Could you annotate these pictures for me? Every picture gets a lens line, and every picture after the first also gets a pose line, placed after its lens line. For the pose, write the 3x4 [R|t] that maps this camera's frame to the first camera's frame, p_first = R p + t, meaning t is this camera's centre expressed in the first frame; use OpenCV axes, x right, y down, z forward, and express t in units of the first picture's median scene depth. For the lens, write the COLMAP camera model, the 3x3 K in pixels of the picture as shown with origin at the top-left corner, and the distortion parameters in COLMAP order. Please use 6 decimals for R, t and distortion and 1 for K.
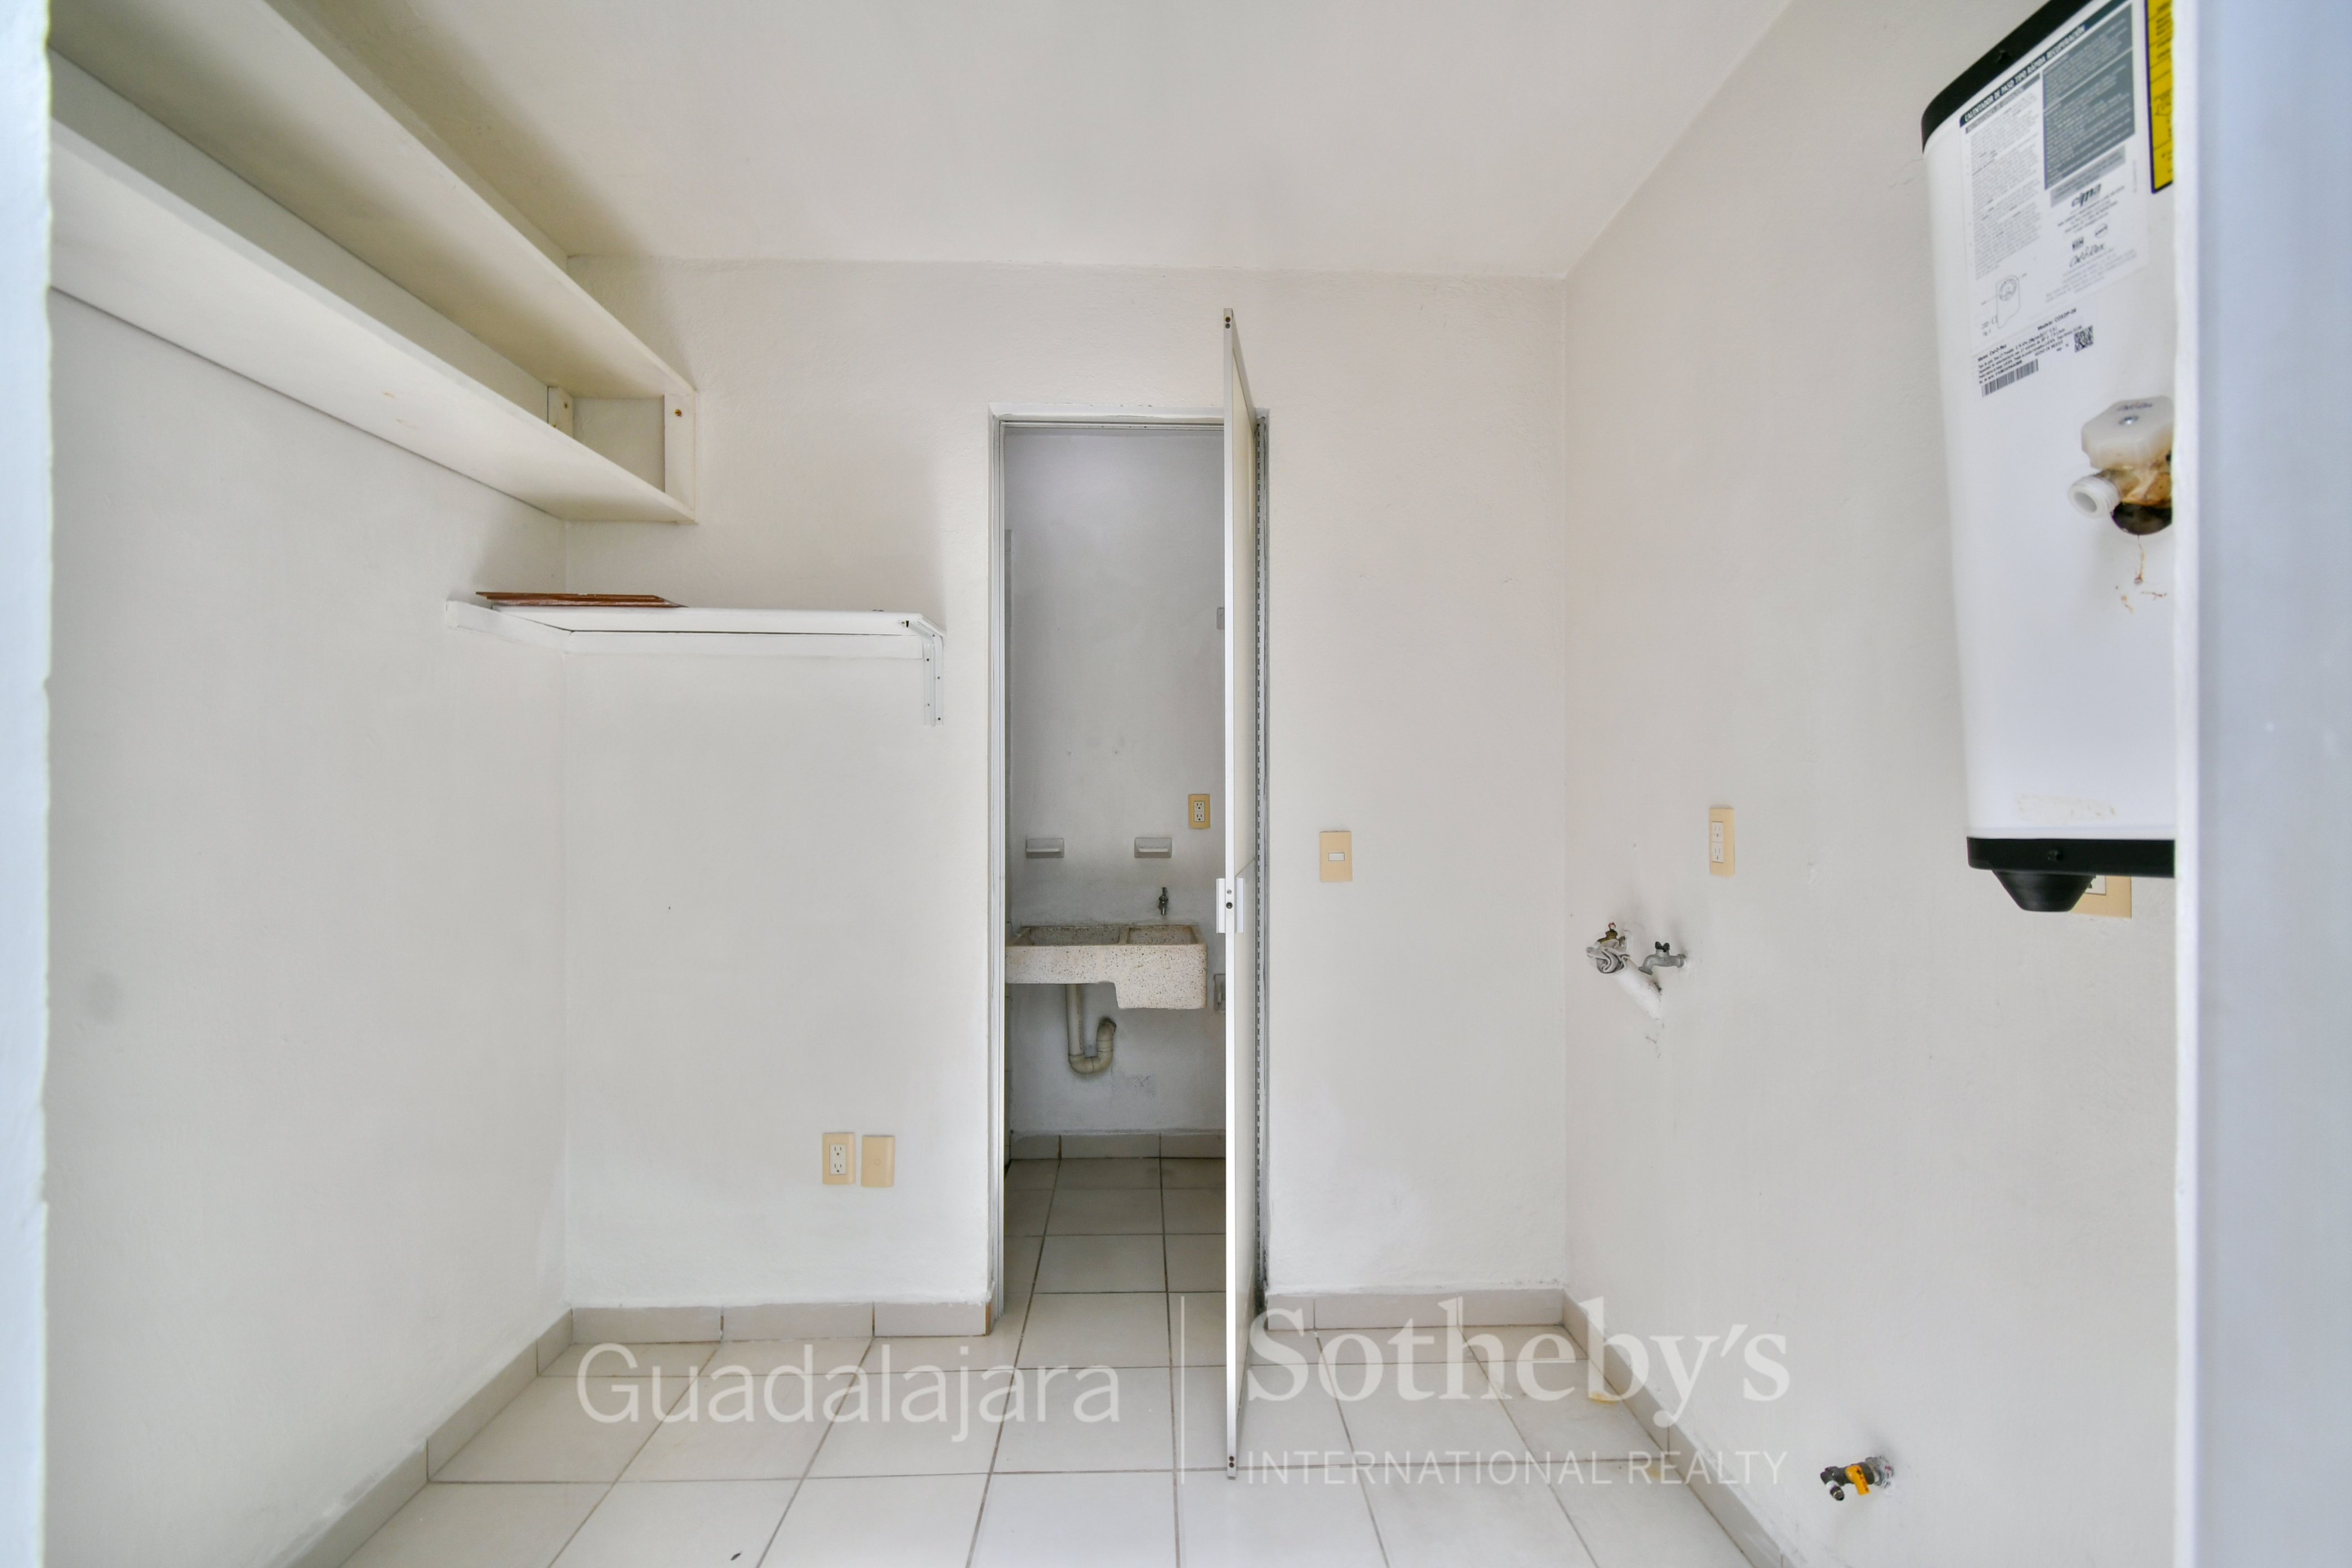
lens RADIAL K [[1032.9, 0, 1169.2], [0, 1032.9, 764.4], [0, 0, 1]] dist [0.006471, -0.001873]
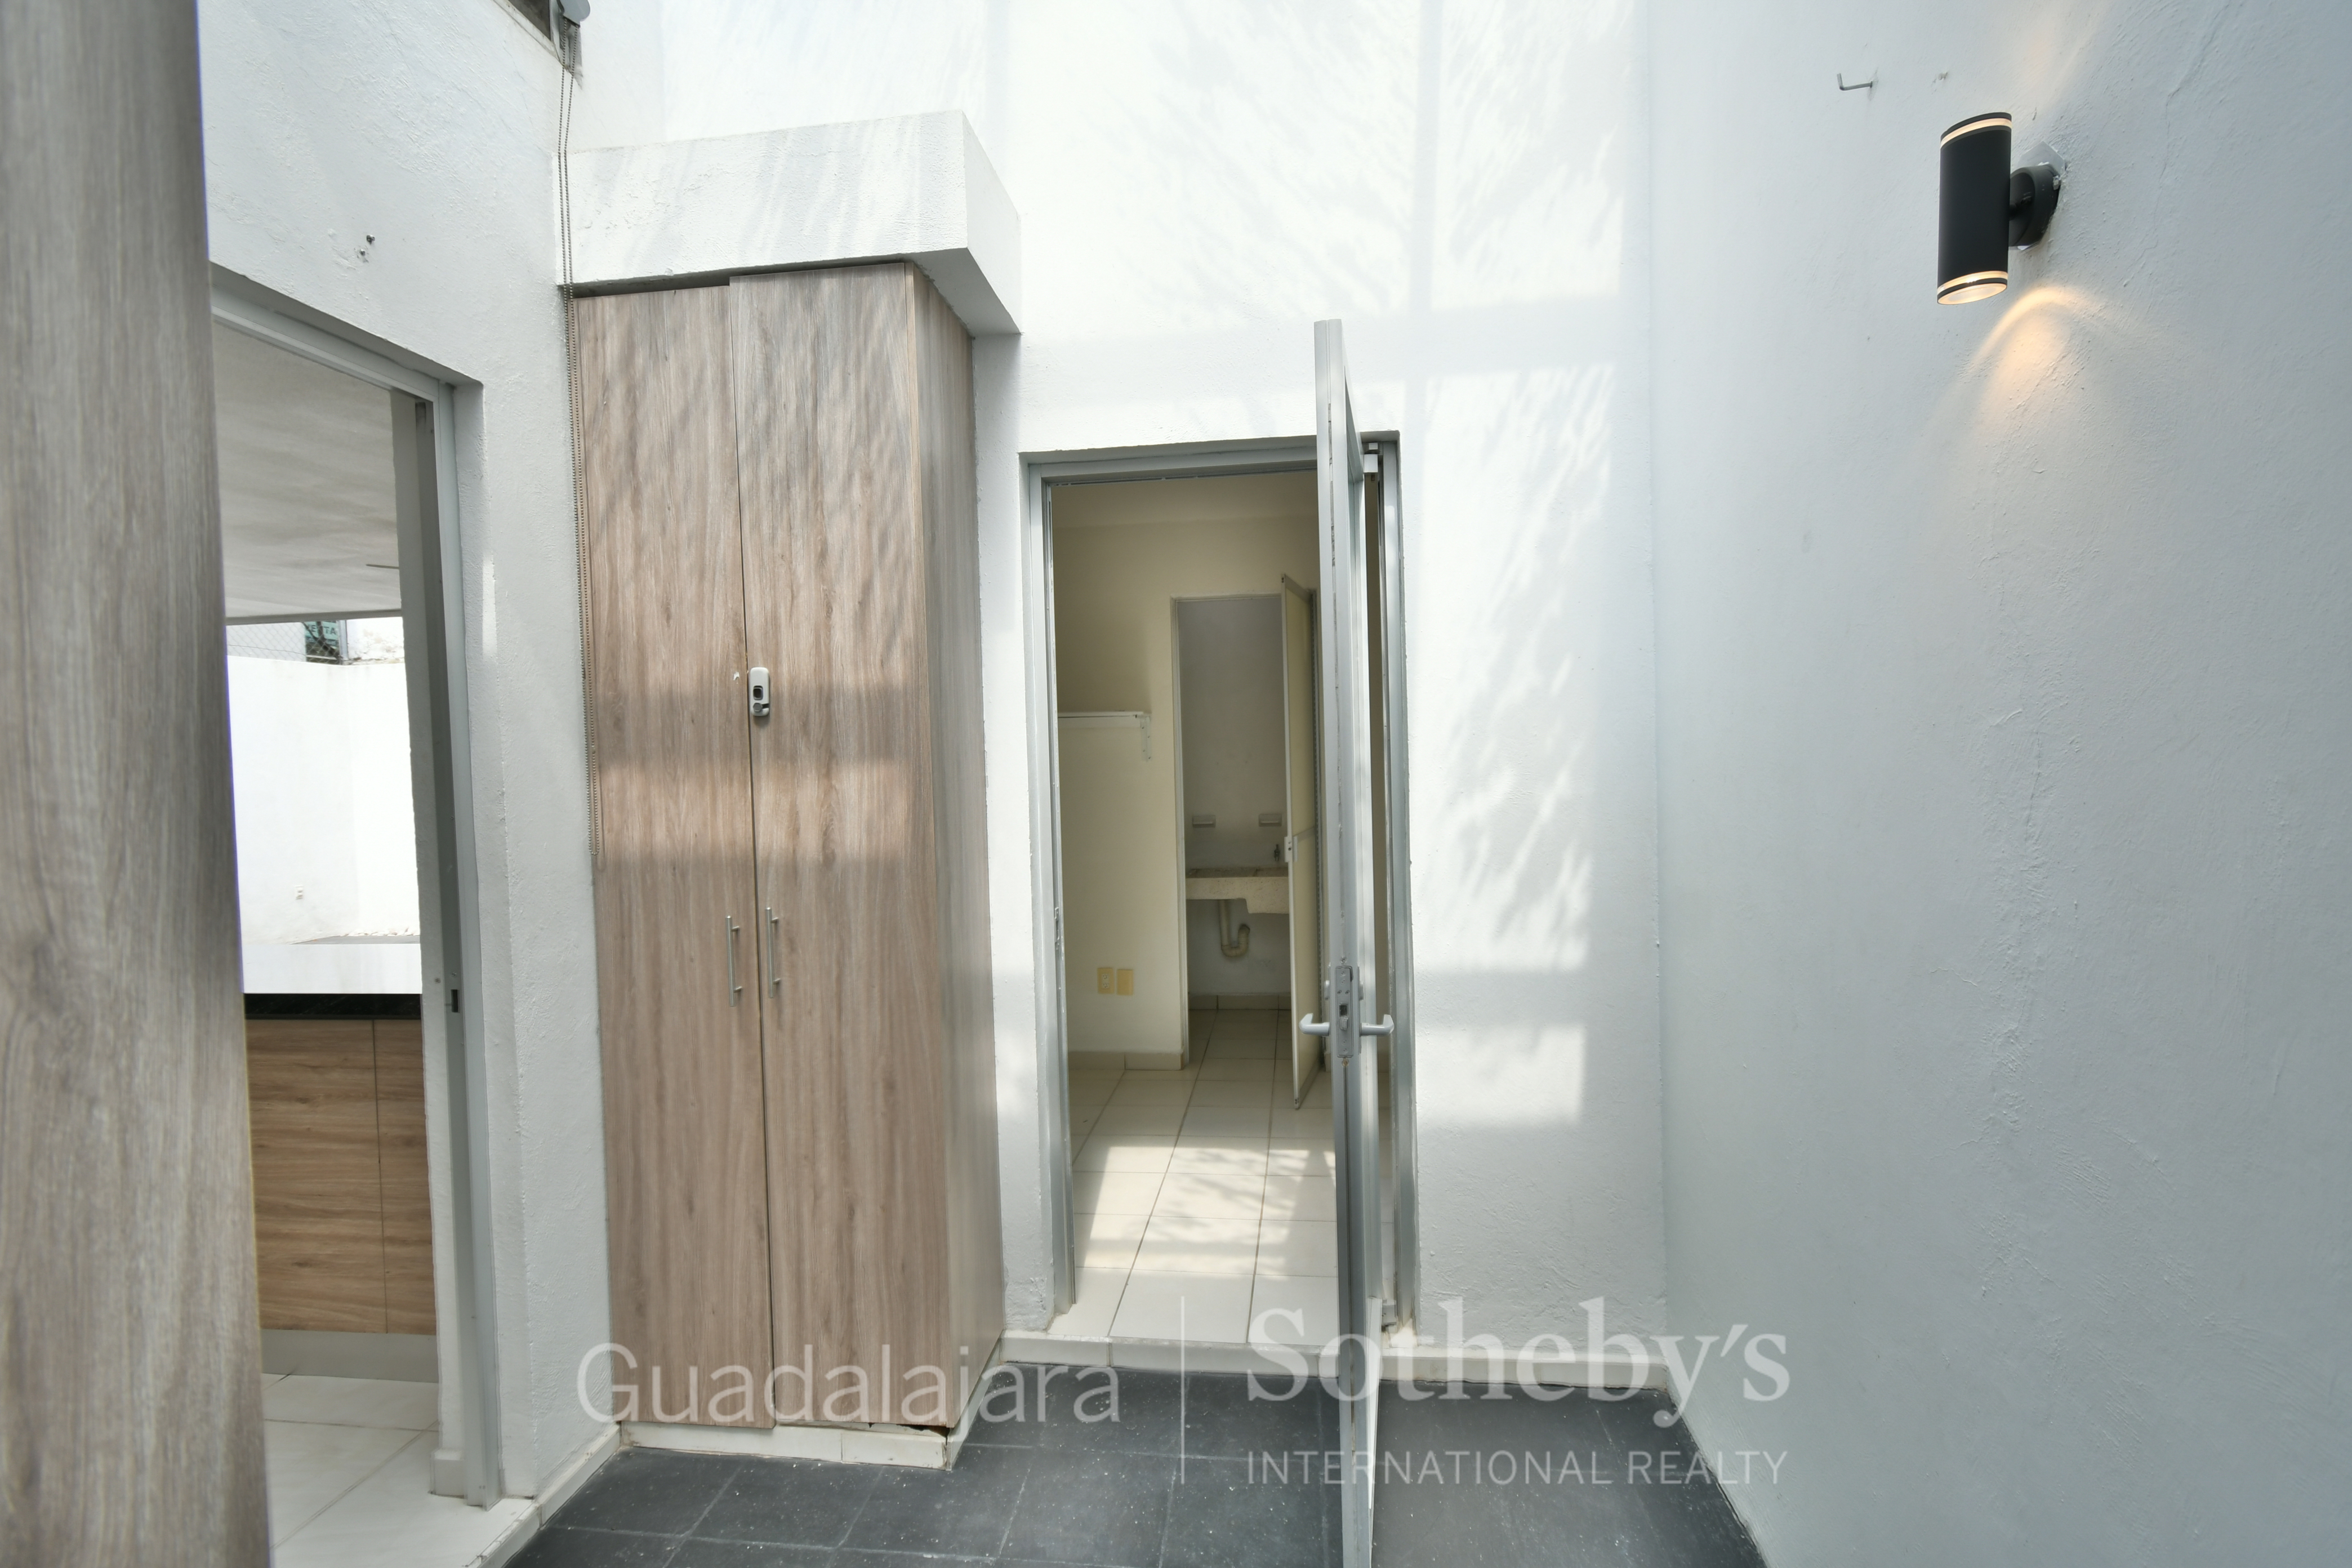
lens RADIAL K [[1032.9, 0, 1177.4], [0, 1032.9, 798.2], [0, 0, 1]] dist [0.006471, -0.001873]
pose [[0.987938, -0.020828, -0.153444, 0.113736], [0.023917, 0.999546, 0.018315, -0.004813], [0.152993, -0.021764, 0.987988, -0.832656]]
